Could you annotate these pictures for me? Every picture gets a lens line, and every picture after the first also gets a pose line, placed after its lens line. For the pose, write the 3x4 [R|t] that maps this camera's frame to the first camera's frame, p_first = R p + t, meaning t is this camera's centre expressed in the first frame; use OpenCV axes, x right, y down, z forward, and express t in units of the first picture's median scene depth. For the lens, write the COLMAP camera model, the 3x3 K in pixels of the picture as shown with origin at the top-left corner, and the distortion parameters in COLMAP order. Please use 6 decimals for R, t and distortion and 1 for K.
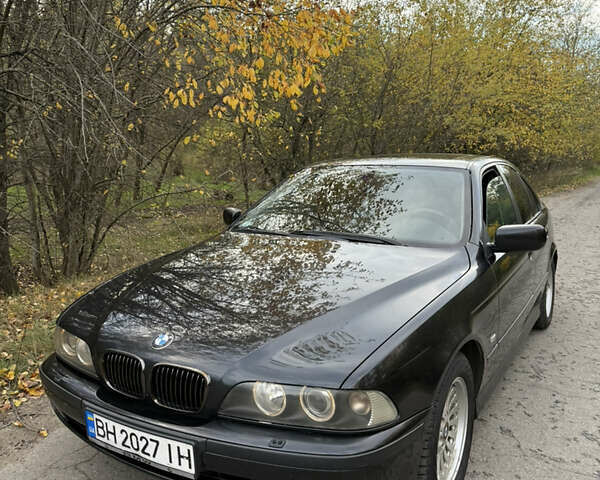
lens RADIAL K [[558.9, 0, 300.0], [0, 558.9, 240.0], [0, 0, 1]] dist [0.131864, -0.250629]
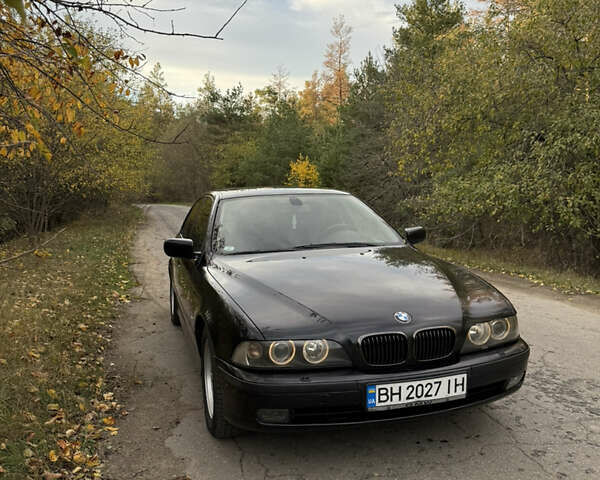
lens RADIAL K [[558.9, 0, 300.0], [0, 558.9, 240.0], [0, 0, 1]] dist [0.131864, -0.250629]
pose [[0.677179, -0.080142, 0.731441, -1.468153], [0.138928, 0.990098, -0.020140, -0.013331], [-0.722584, 0.115256, 0.681608, 0.250755]]
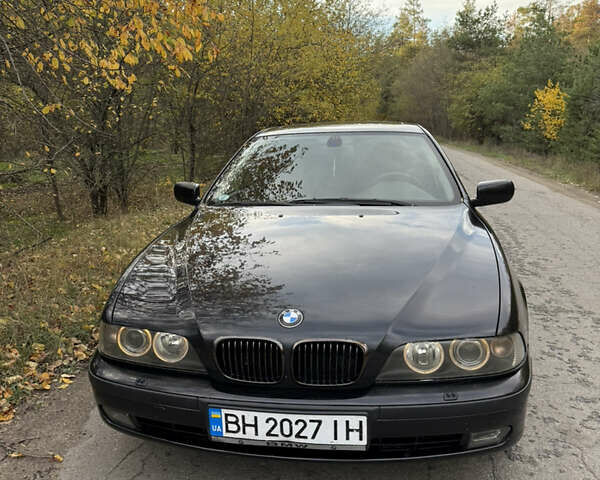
lens RADIAL K [[558.9, 0, 300.0], [0, 558.9, 240.0], [0, 0, 1]] dist [0.131864, -0.250629]
pose [[0.927083, -0.089076, 0.364119, -0.591207], [0.077402, 0.995912, 0.046562, 0.007469], [-0.366778, -0.014984, 0.930188, 0.137167]]
